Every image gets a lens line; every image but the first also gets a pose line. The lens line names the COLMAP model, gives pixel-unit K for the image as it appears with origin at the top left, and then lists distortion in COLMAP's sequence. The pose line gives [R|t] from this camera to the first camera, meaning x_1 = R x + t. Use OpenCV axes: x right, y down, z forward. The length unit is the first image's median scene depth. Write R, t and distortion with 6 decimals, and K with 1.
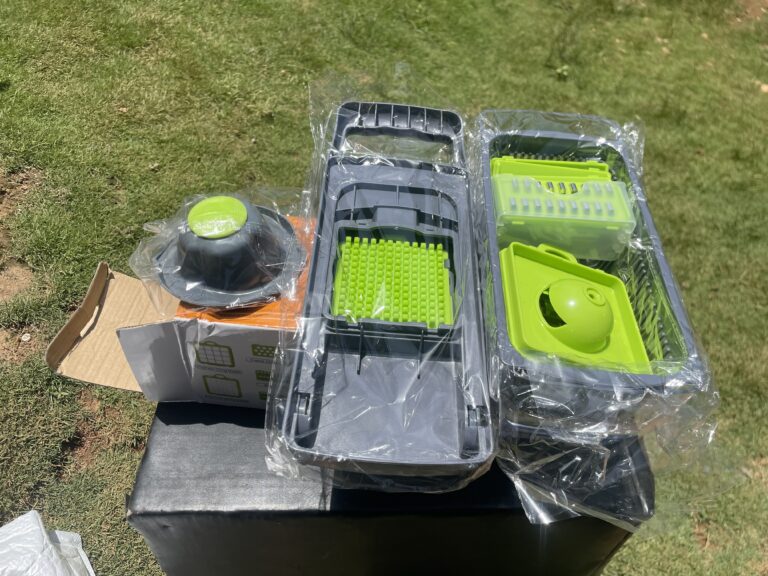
lens RADIAL K [[580.6, 0, 387.1], [0, 580.6, 290.8], [0, 0, 1]] dist [0.075528, -0.109014]
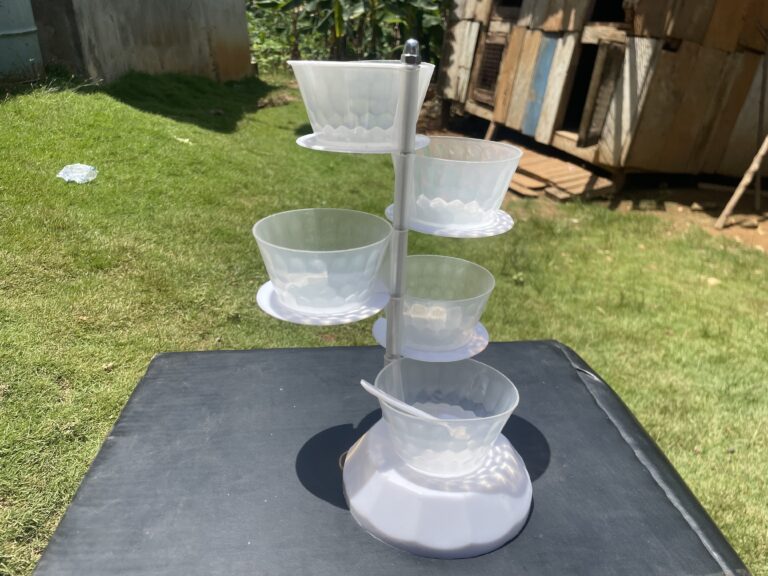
lens RADIAL K [[585.1, 0, 382.7], [0, 585.1, 288.0], [0, 0, 1]] dist [0.075539, -0.112004]
pose [[0.996432, -0.066061, 0.052519, -0.002528], [0.081733, 0.910412, -0.405549, 0.070275], [-0.021023, 0.408395, 0.912563, 0.062743]]
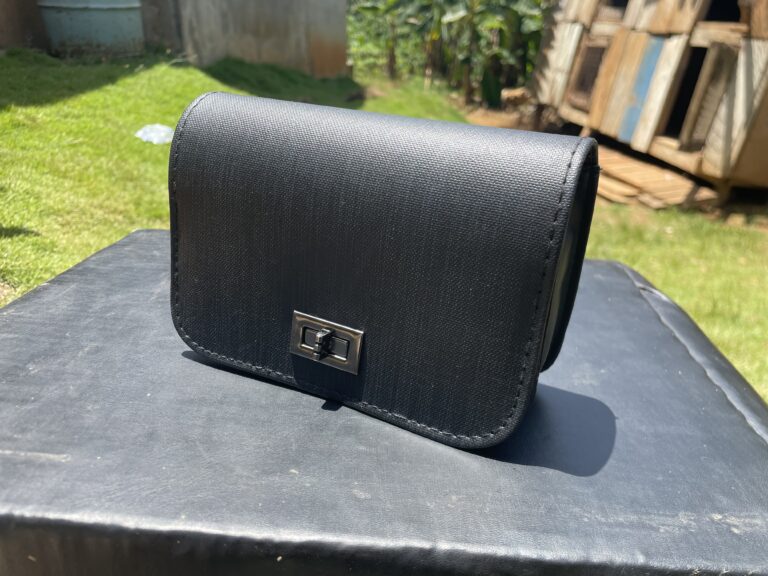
lens RADIAL K [[591.2, 0, 386.8], [0, 591.2, 284.7], [0, 0, 1]] dist [0.067152, -0.106268]
pose [[0.997277, 0.026531, -0.068810, 0.028054], [-0.053467, 0.902755, -0.426820, 0.100473], [0.050795, 0.429337, 0.901715, 0.139213]]
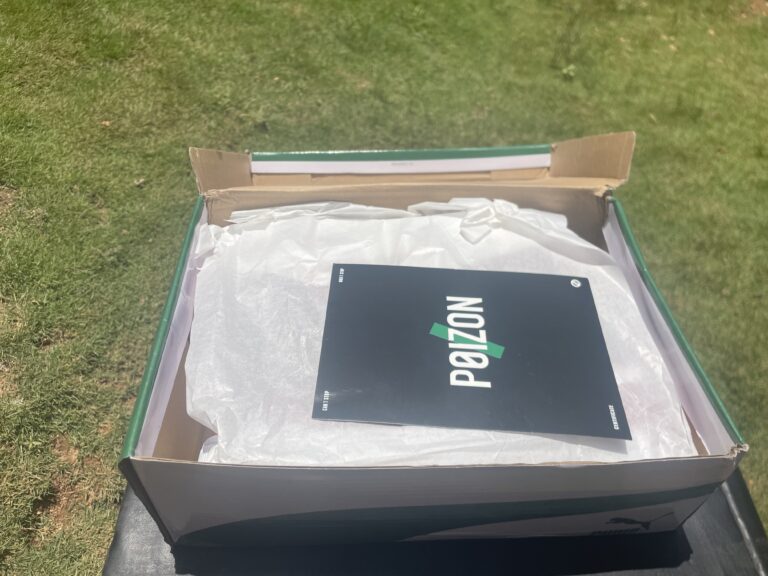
lens RADIAL K [[586.2, 0, 383.6], [0, 586.2, 289.5], [0, 0, 1]] dist [0.069934, -0.108889]
pose [[0.999467, -0.032442, -0.003731, -0.013020], [0.032332, 0.999126, -0.026511, -0.005392], [0.004587, 0.026376, 0.999642, 0.060875]]
